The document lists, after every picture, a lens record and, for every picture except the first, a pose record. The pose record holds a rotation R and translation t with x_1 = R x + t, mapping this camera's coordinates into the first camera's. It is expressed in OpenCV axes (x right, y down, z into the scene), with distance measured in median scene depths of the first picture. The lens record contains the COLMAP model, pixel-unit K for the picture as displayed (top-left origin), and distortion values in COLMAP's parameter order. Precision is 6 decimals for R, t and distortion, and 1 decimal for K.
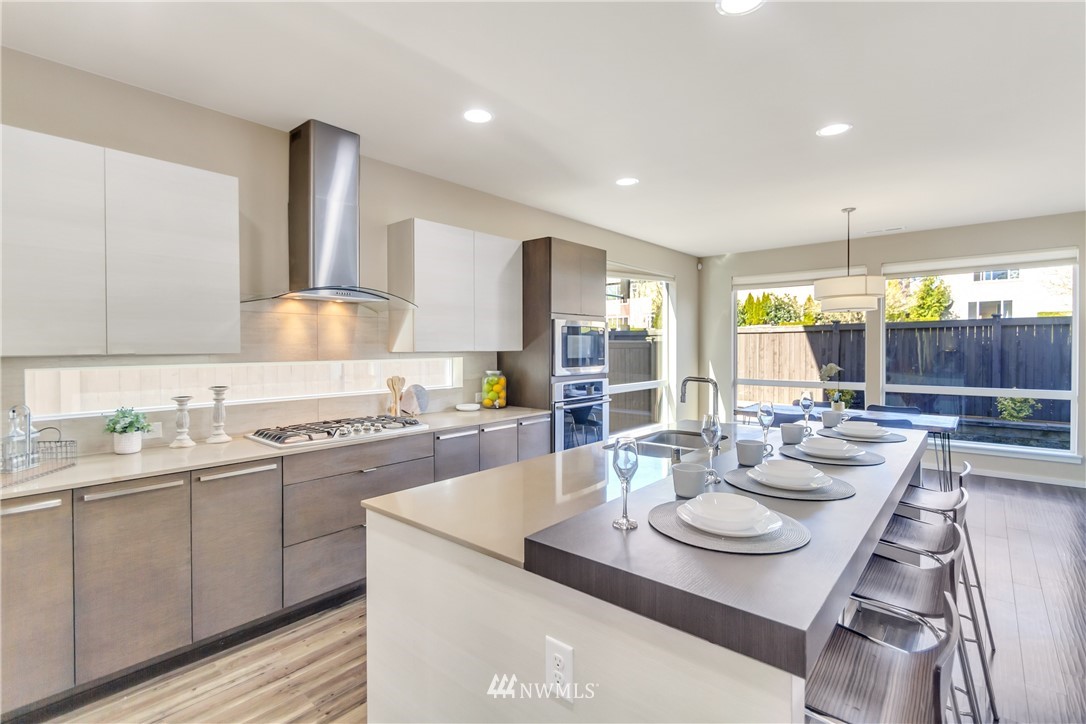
lens RADIAL K [[508.7, 0, 540.7], [0, 508.7, 355.8], [0, 0, 1]] dist [-0.000494, -0.000574]
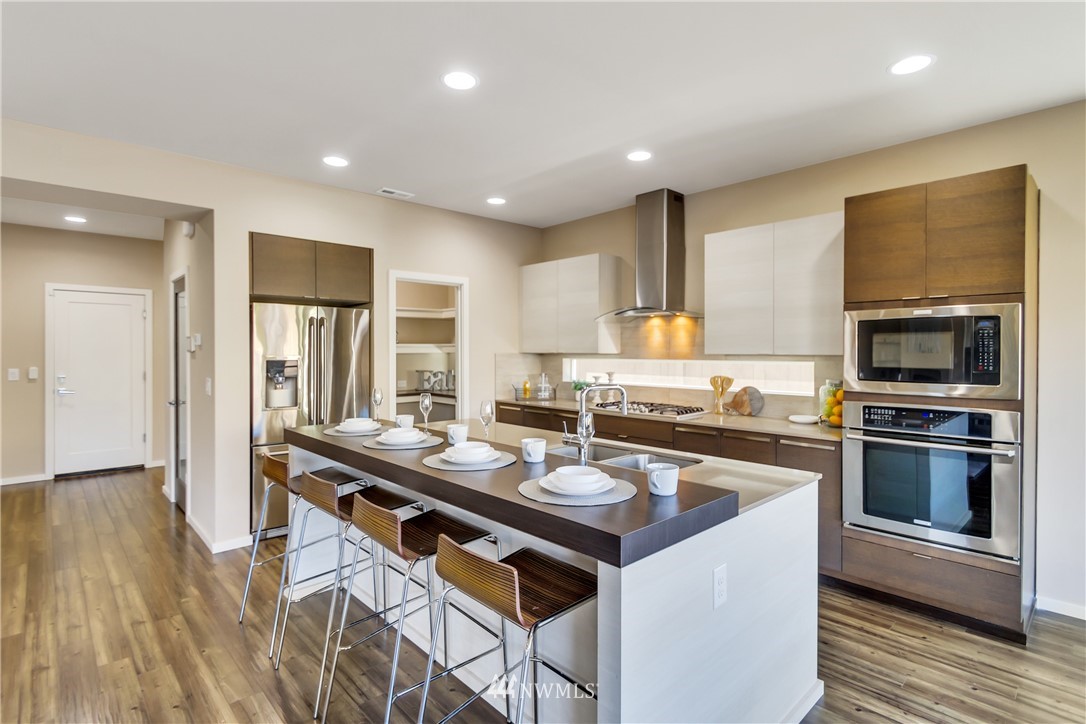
lens RADIAL K [[508.7, 0, 540.7], [0, 508.7, 355.8], [0, 0, 1]] dist [-0.000494, -0.000574]
pose [[-0.081050, 0.013835, -0.996614, 0.873385], [-0.020631, 0.999666, 0.015556, -0.013851], [0.996497, 0.021822, -0.080737, 0.708309]]
